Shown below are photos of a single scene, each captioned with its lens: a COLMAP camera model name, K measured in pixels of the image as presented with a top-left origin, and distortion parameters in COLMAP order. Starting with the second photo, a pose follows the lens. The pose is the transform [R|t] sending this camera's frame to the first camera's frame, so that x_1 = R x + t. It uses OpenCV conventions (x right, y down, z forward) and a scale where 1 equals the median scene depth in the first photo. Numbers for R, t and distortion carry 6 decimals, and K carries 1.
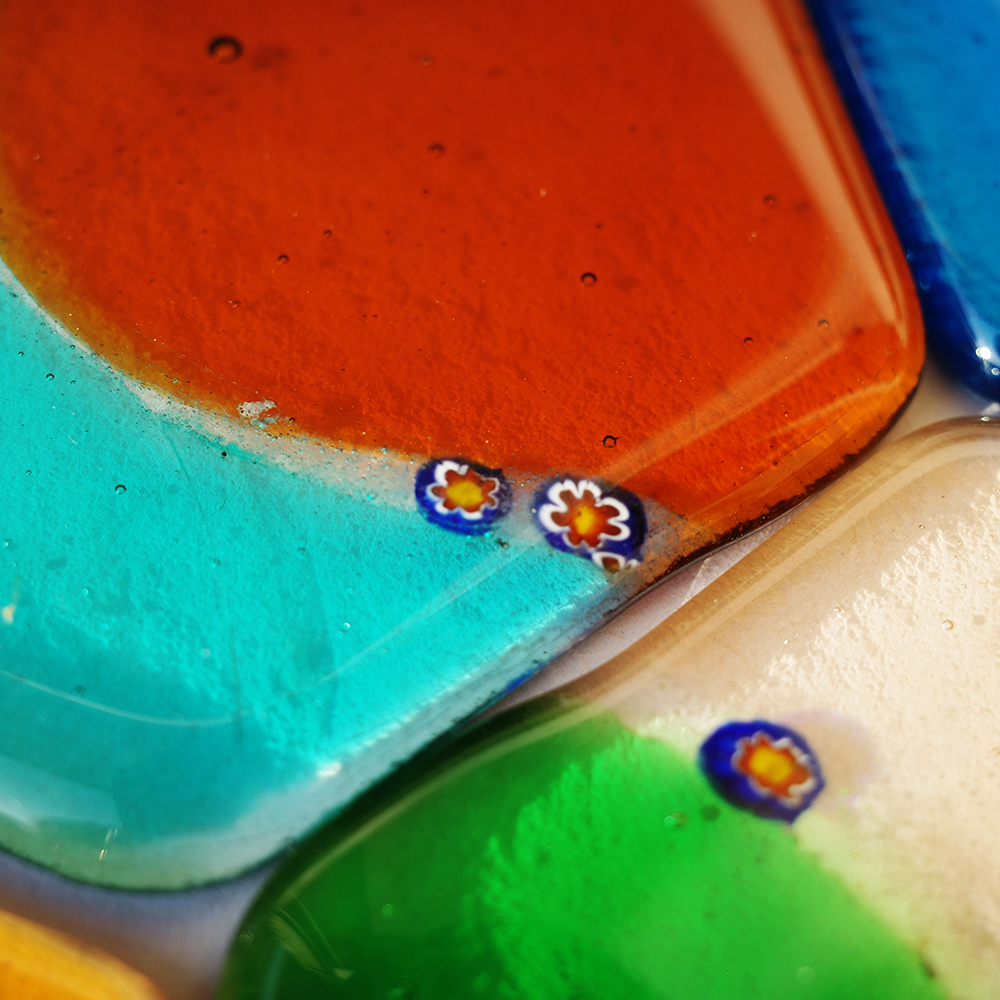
lens RADIAL K [[1402.7, 0, 500.0], [0, 1402.7, 500.0], [0, 0, 1]] dist [-0.012842, -0.008712]
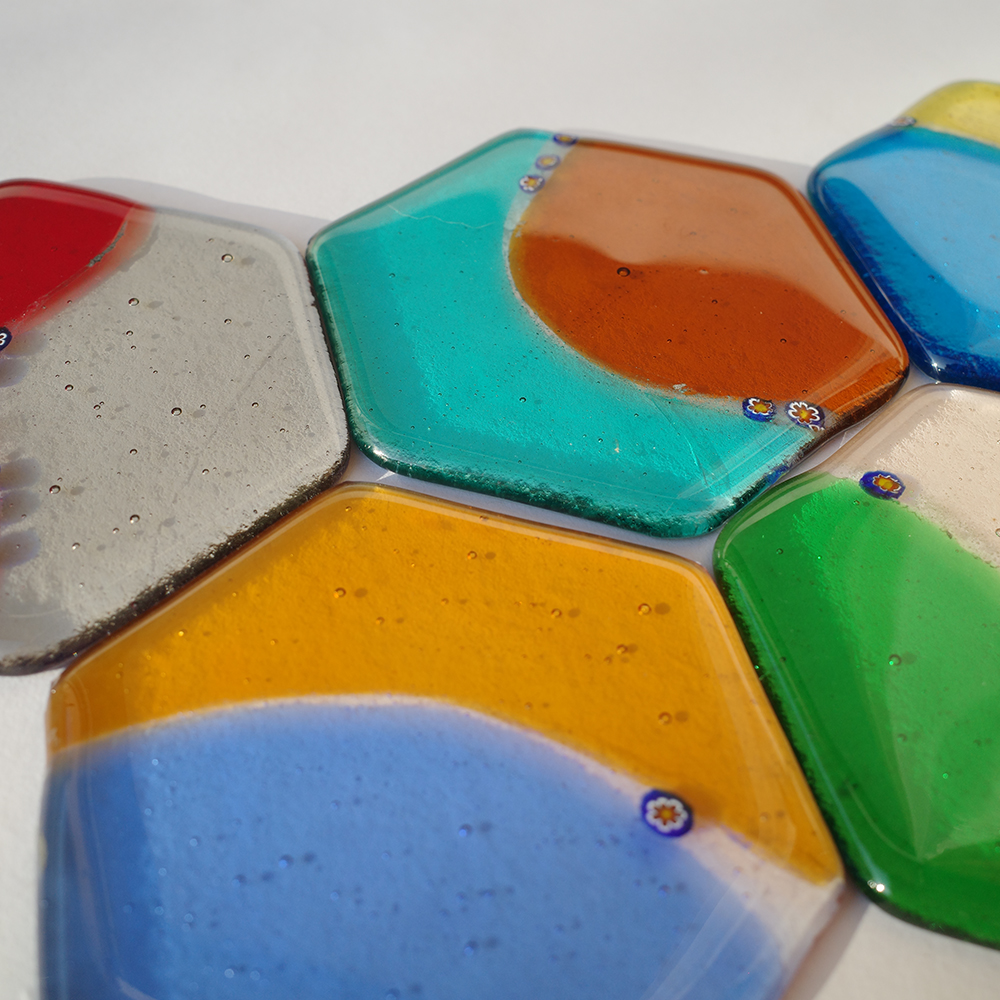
lens RADIAL K [[1402.7, 0, 500.0], [0, 1402.7, 500.0], [0, 0, 1]] dist [-0.012842, -0.008712]
pose [[0.994948, -0.077956, 0.063263, -0.725260], [0.089412, 0.974623, -0.205220, 0.693768], [-0.045659, 0.209839, 0.976669, -1.642174]]
